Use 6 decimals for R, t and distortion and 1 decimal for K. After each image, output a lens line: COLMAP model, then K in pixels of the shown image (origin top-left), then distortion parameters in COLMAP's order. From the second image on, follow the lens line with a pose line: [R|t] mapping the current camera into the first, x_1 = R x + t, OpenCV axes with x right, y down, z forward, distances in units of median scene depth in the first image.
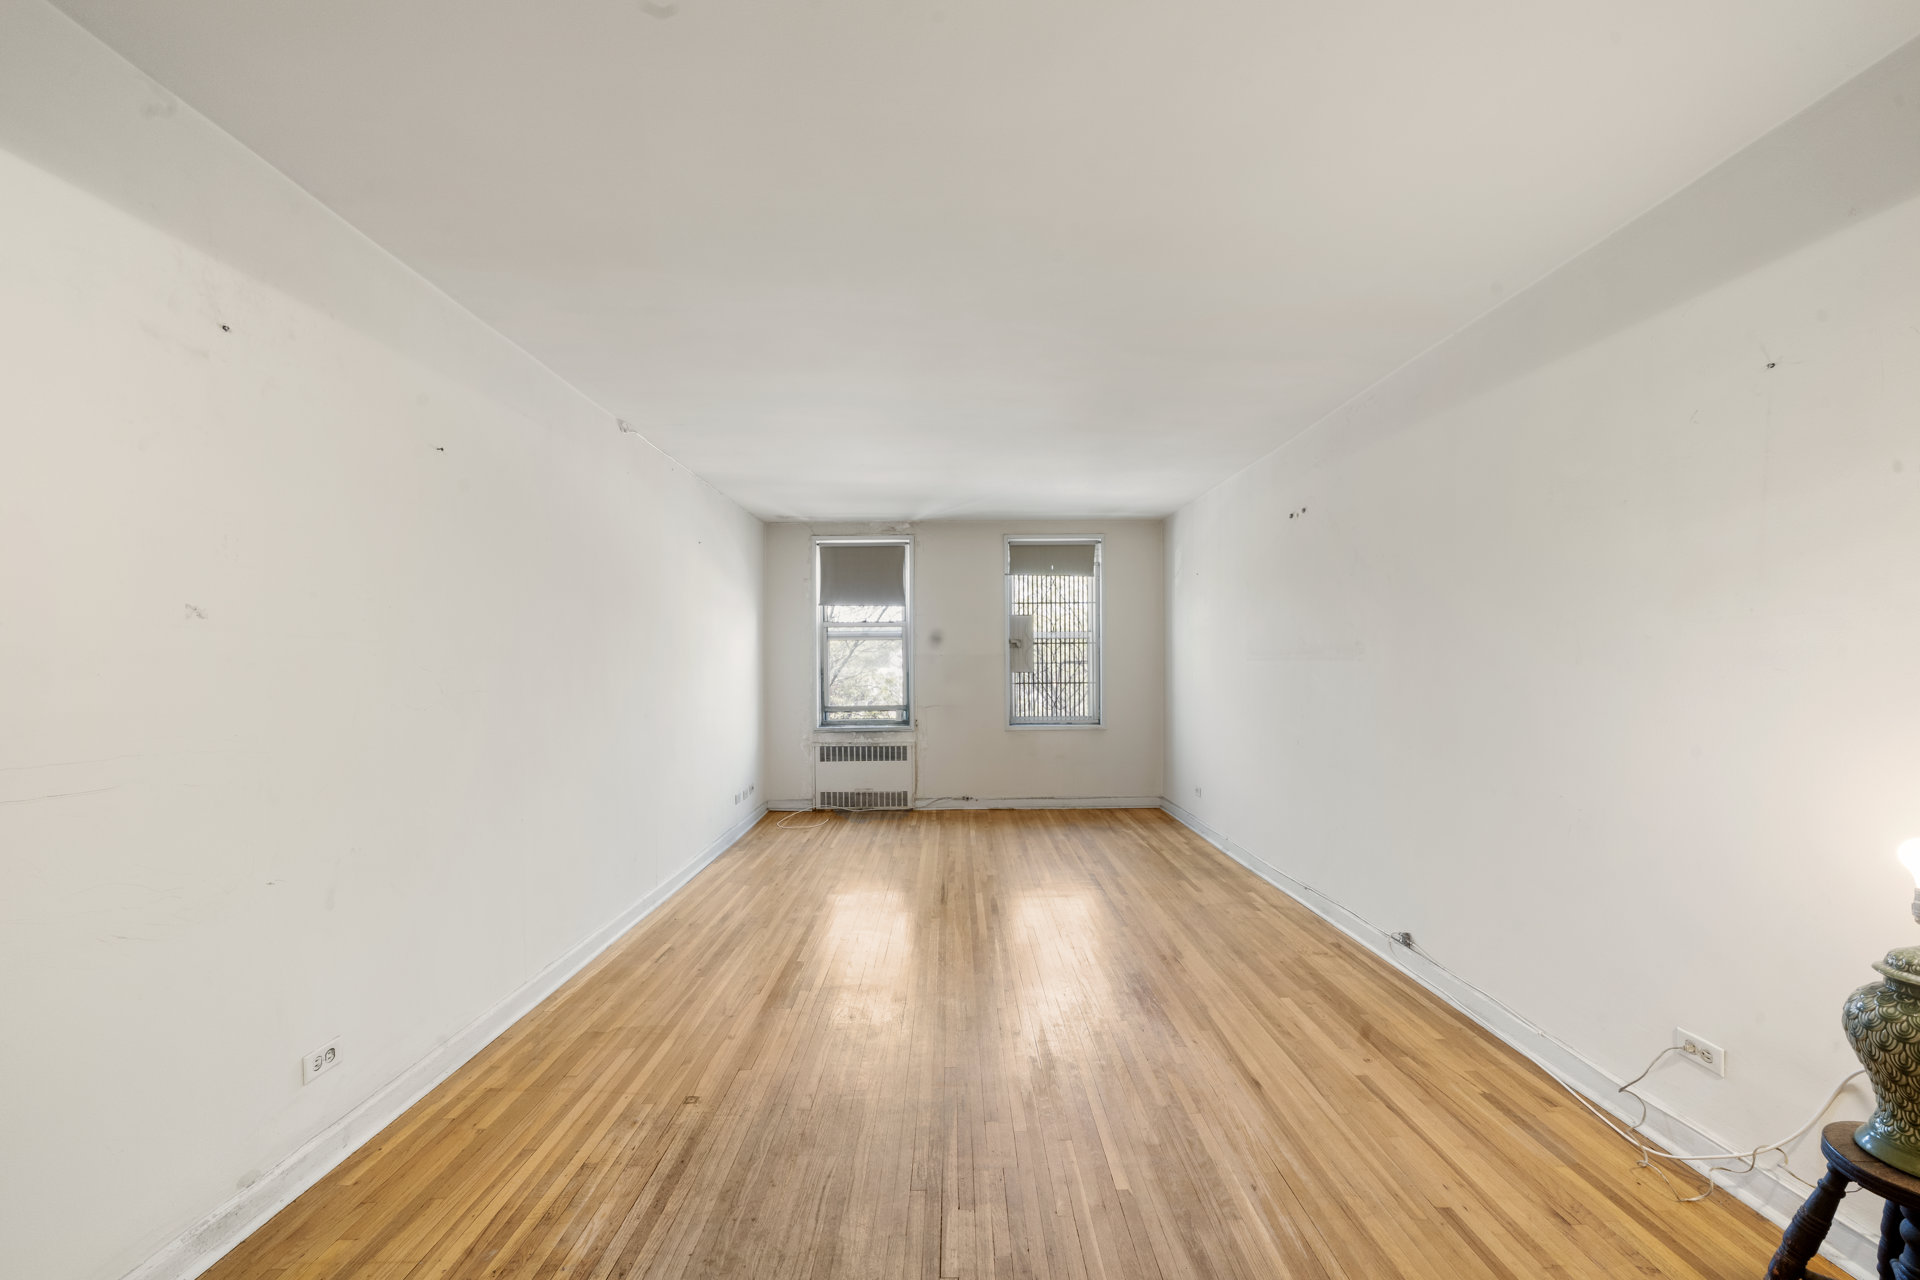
lens RADIAL K [[722.0, 0, 956.2], [0, 722.0, 659.9], [0, 0, 1]] dist [0.000252, 0.000083]
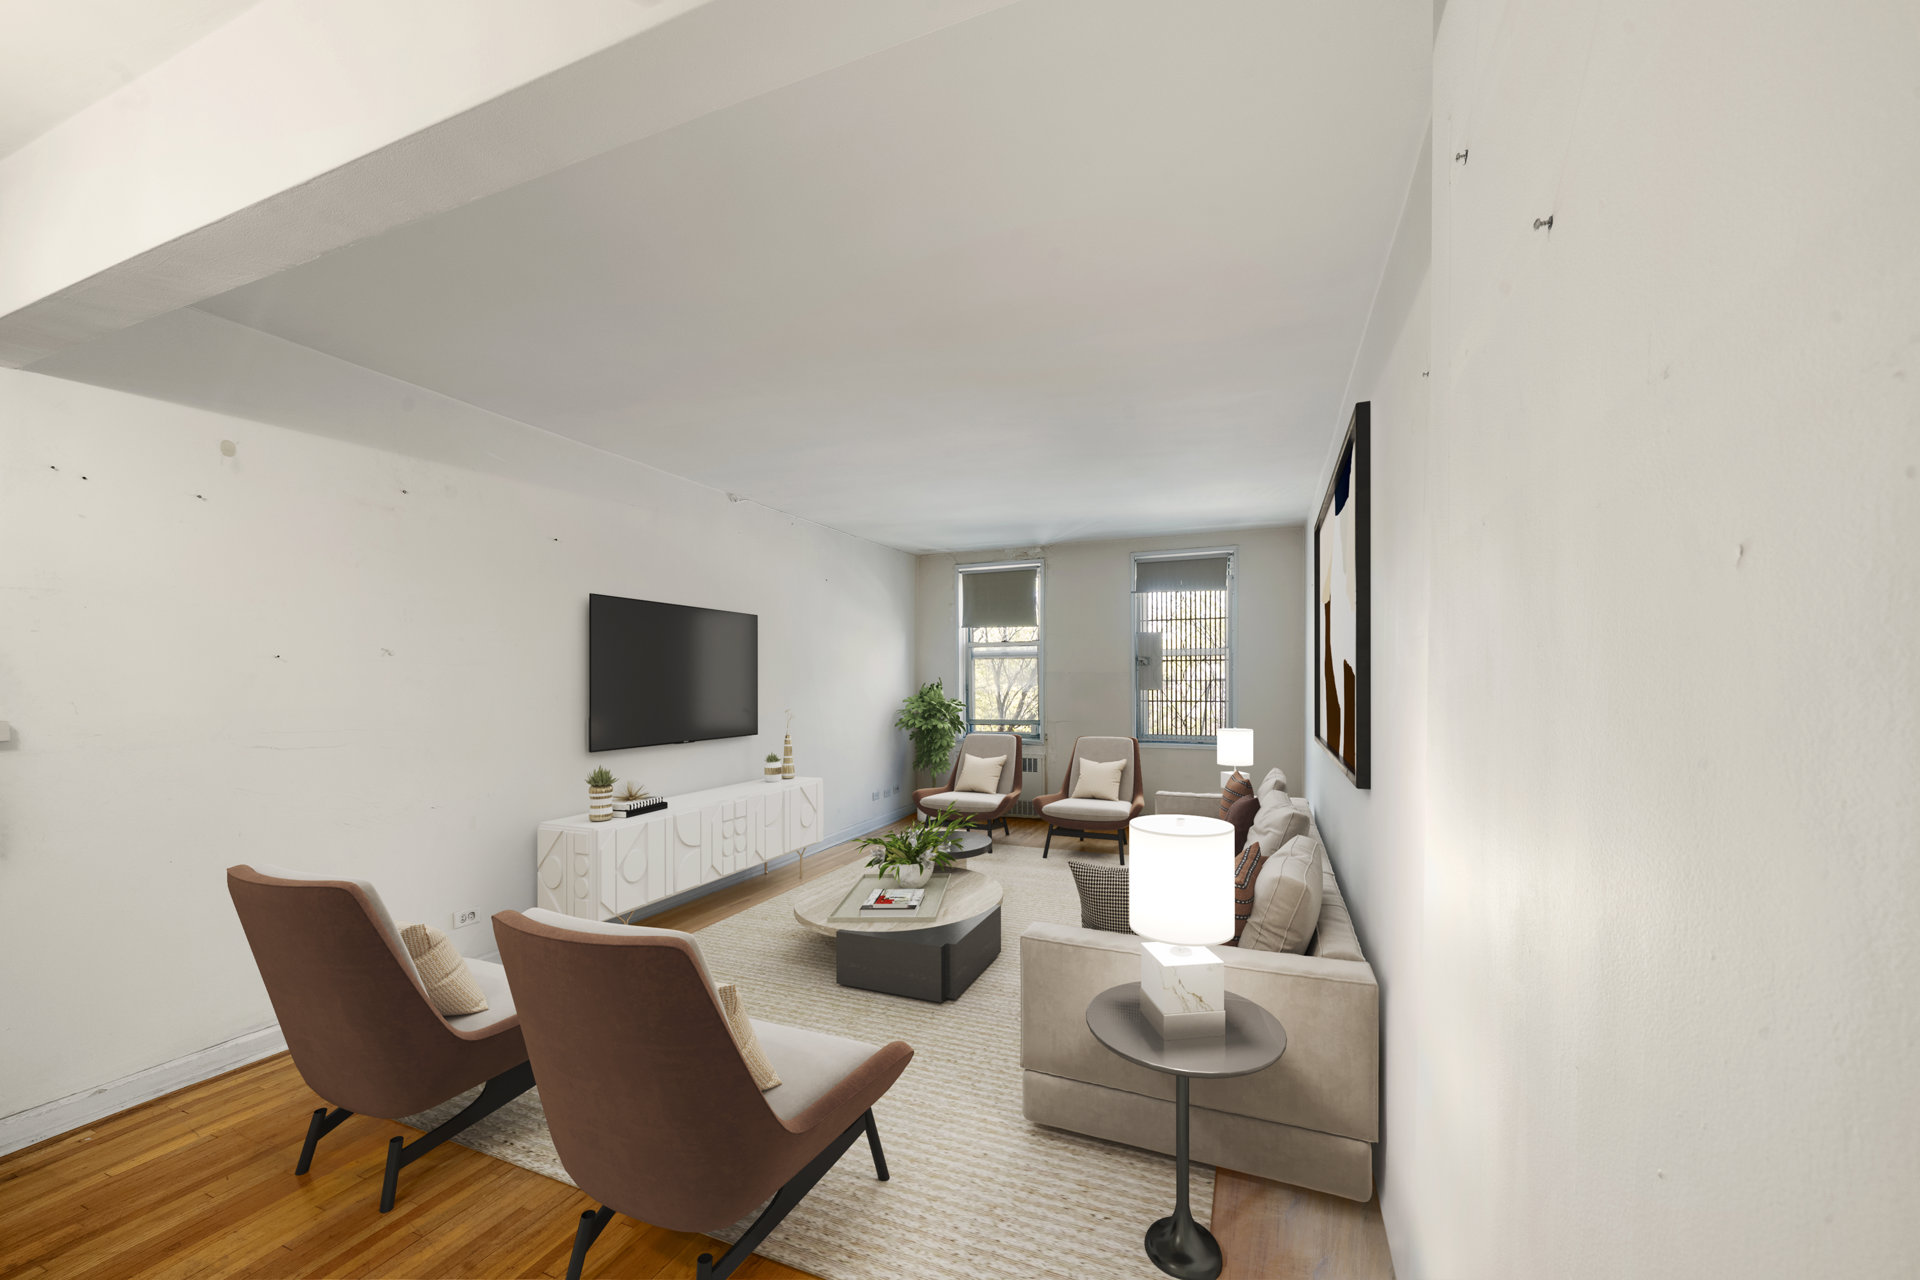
lens RADIAL K [[735.8, 0, 961.1], [0, 735.8, 680.8], [0, 0, 1]] dist [-0.000233, -0.000021]
pose [[0.924766, 0.002271, -0.380529, 0.237970], [0.000155, 0.999980, 0.006345, -0.001477], [0.380536, -0.005927, 0.924747, -0.039399]]
